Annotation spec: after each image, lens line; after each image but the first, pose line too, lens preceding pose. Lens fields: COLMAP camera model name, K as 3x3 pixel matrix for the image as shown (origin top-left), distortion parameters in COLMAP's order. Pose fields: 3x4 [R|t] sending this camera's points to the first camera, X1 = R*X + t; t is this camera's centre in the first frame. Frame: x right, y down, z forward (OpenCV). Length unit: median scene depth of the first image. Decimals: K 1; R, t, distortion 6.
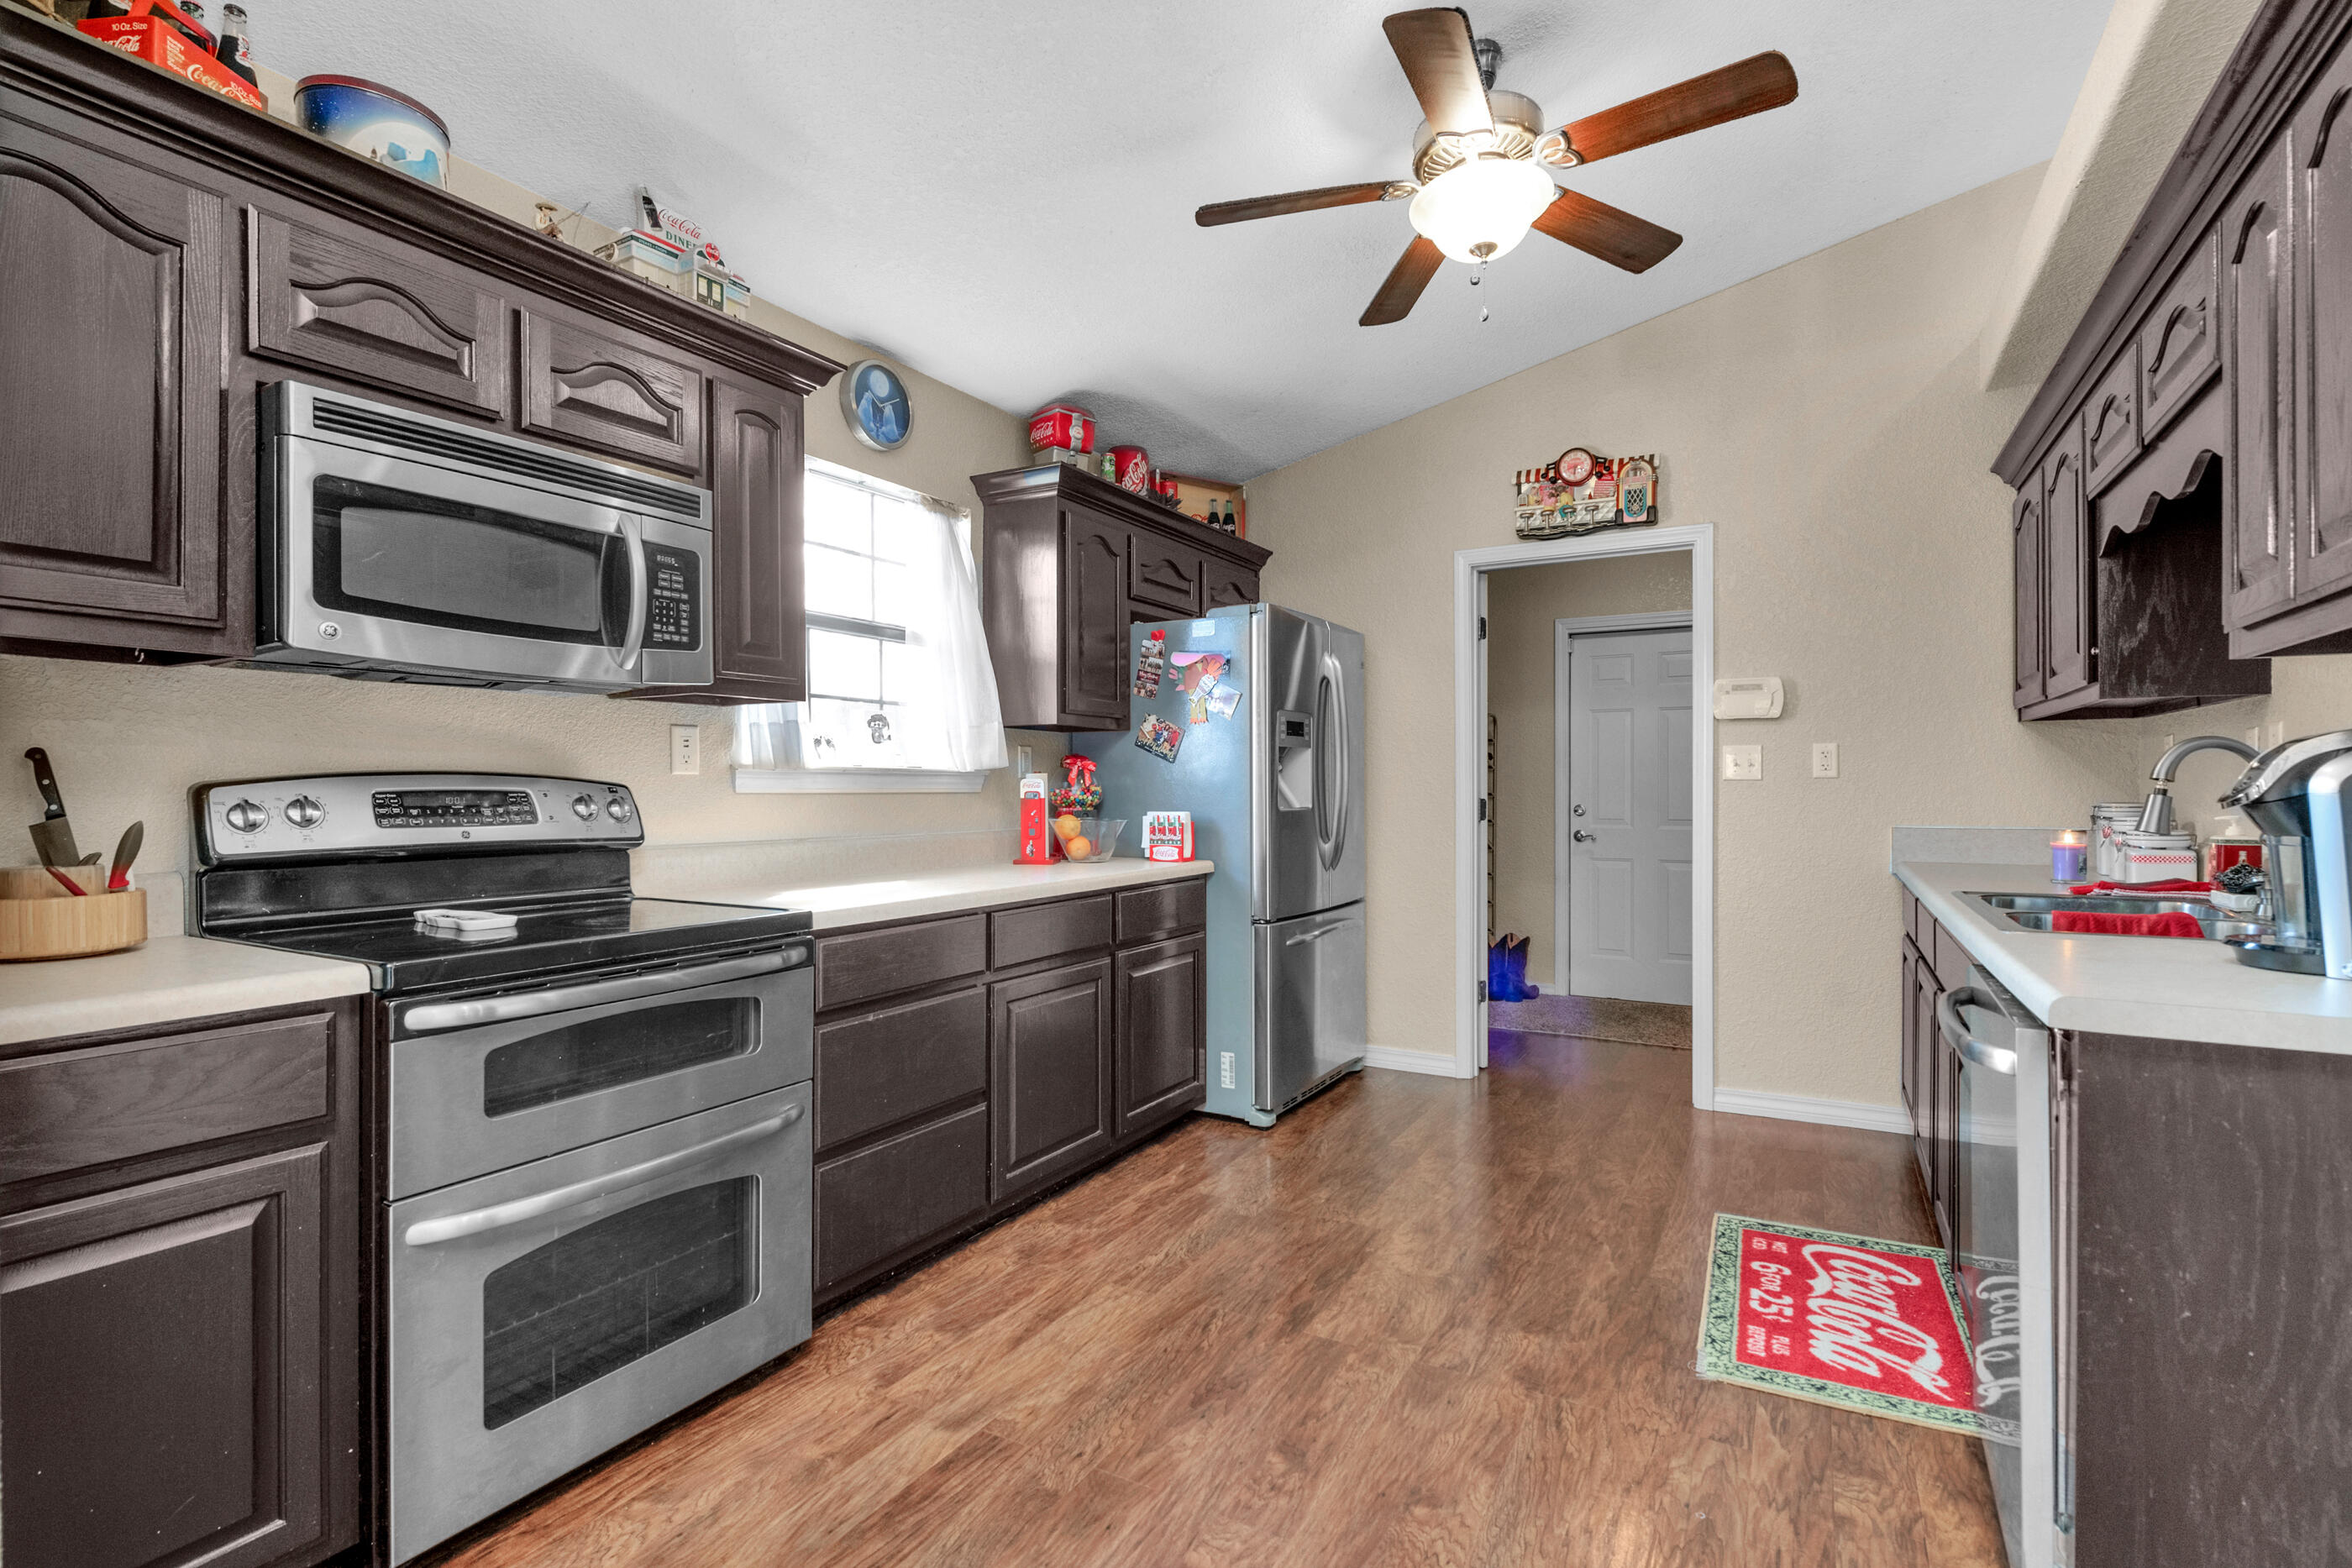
lens RADIAL K [[1090.6, 0, 1176.0], [0, 1090.6, 784.0], [0, 0, 1]] dist [0.001033, -0.001003]
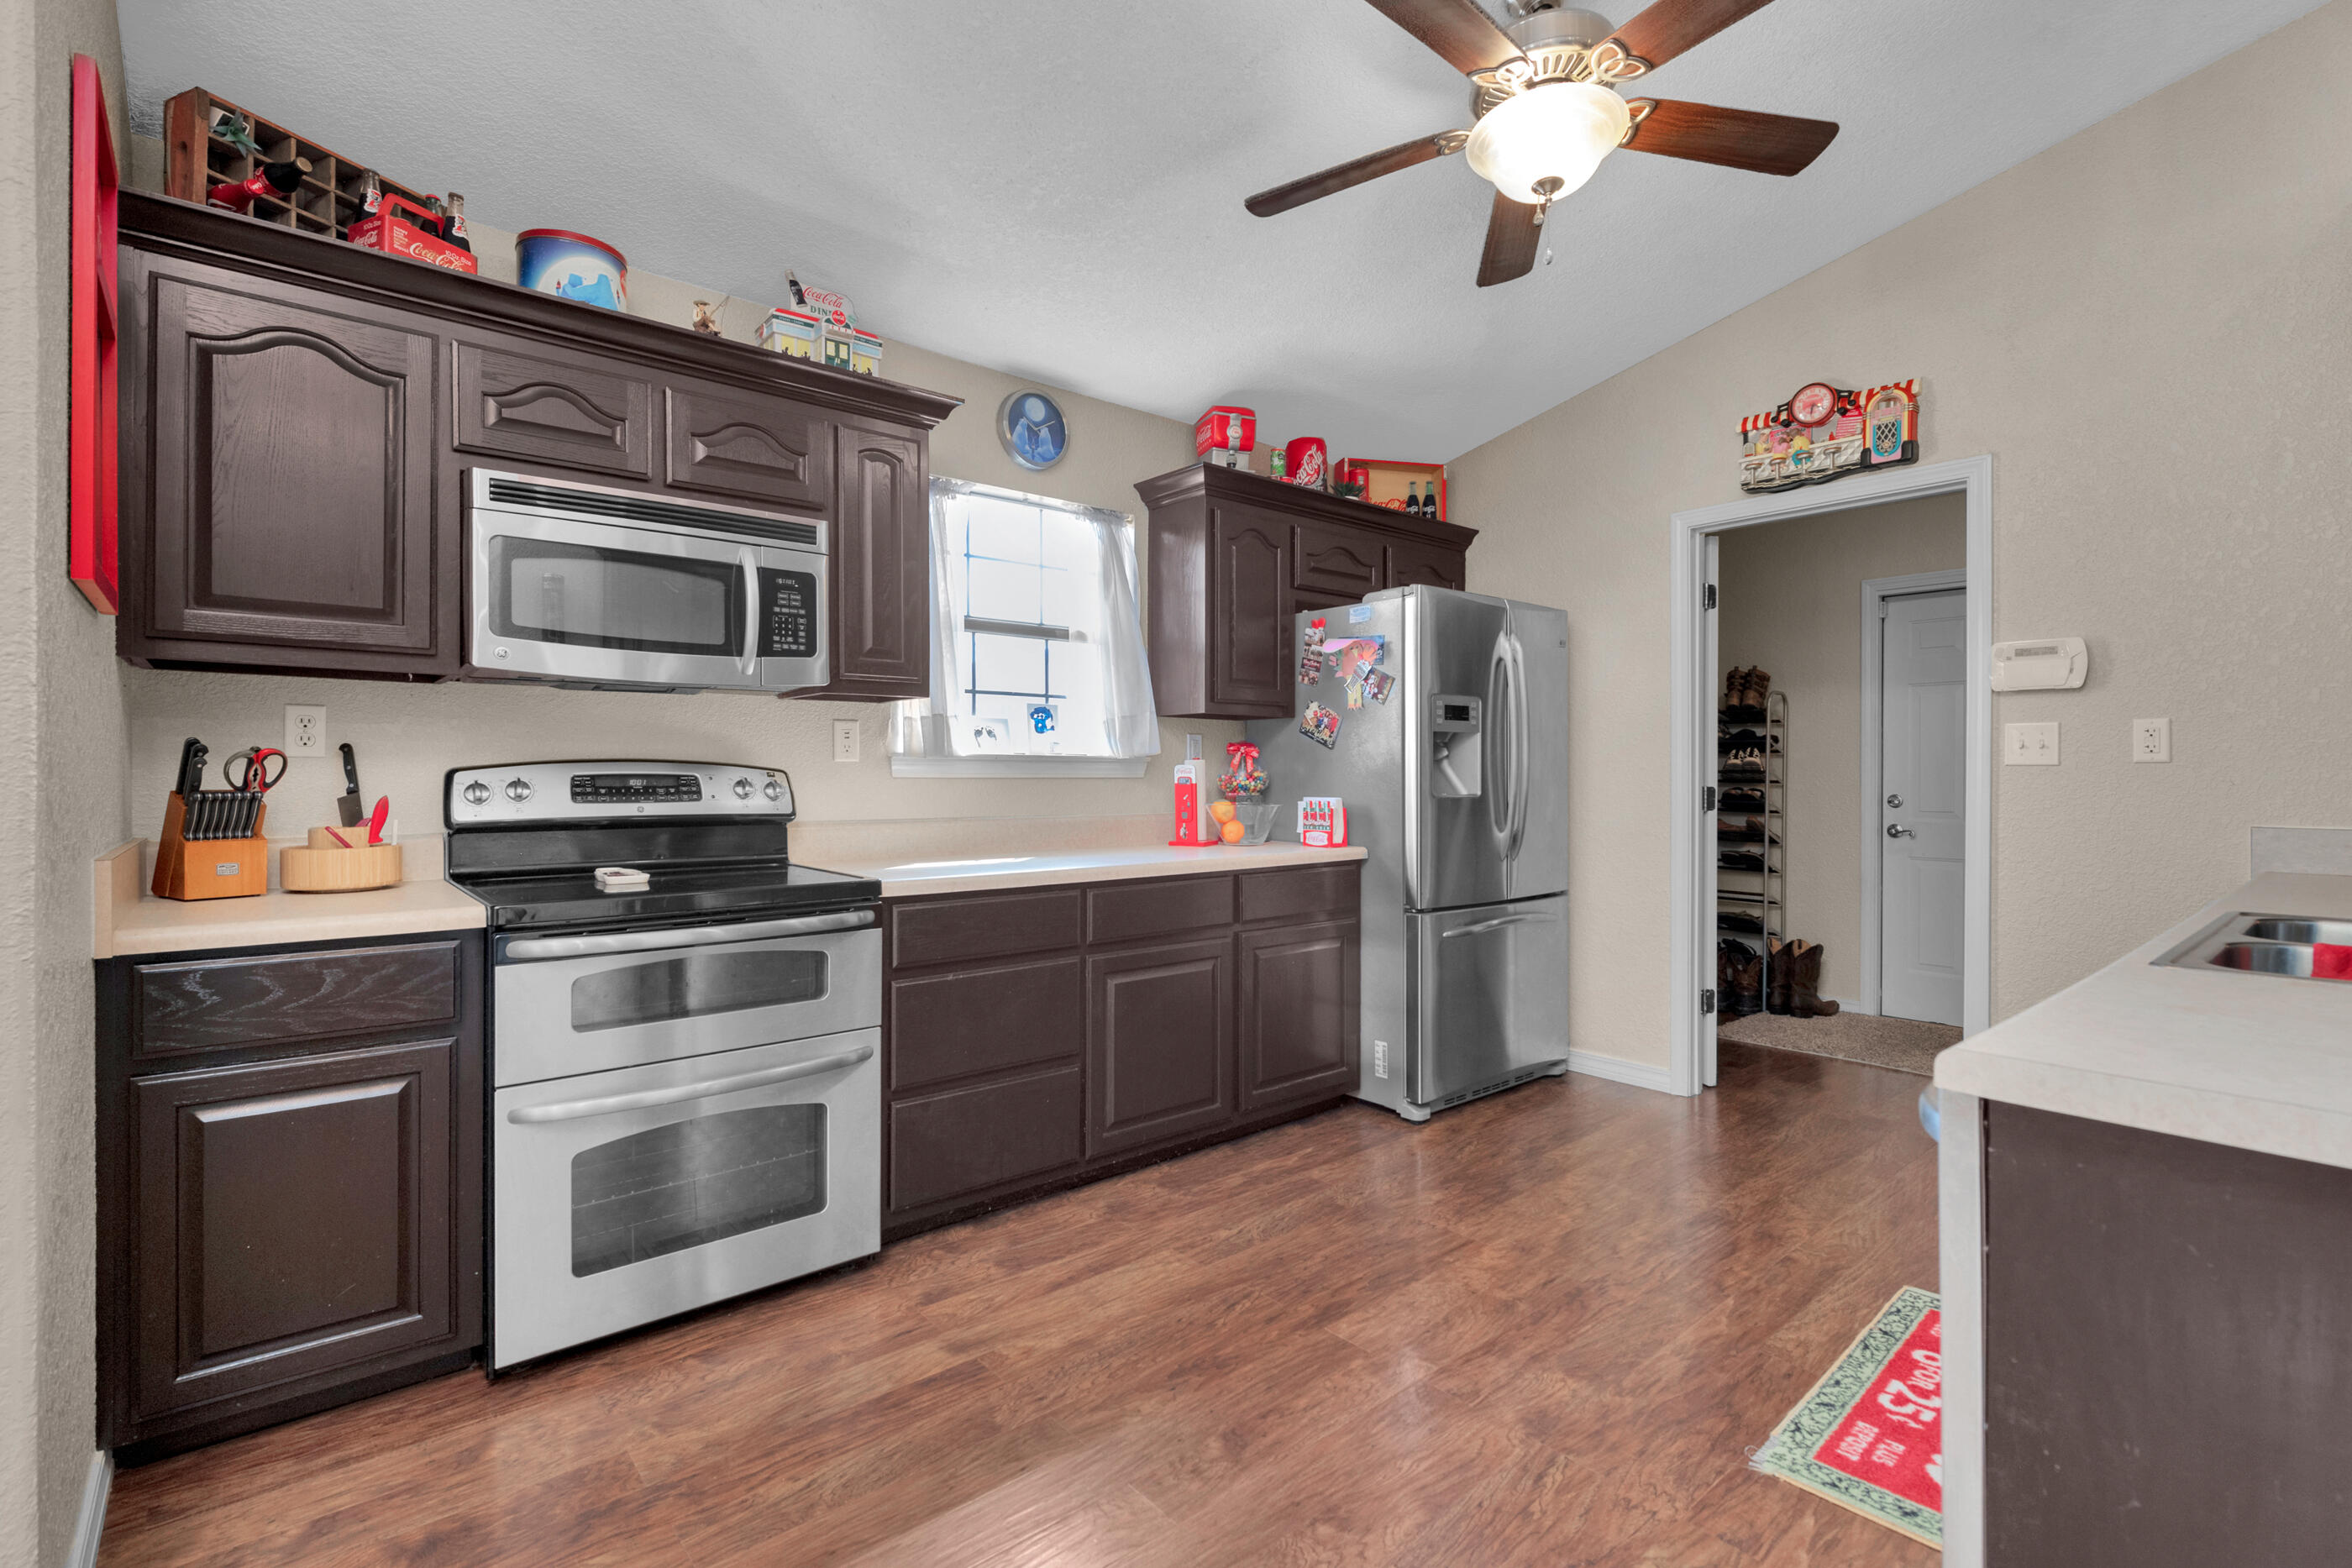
lens RADIAL K [[1043.5, 0, 1174.8], [0, 1043.5, 771.7], [0, 0, 1]] dist [0.001328, -0.000940]
pose [[0.936451, 0.000376, -0.350798, 0.275667], [-0.000250, 1.000000, 0.000403, 0.001606], [0.350798, -0.000290, 0.936451, 0.064437]]
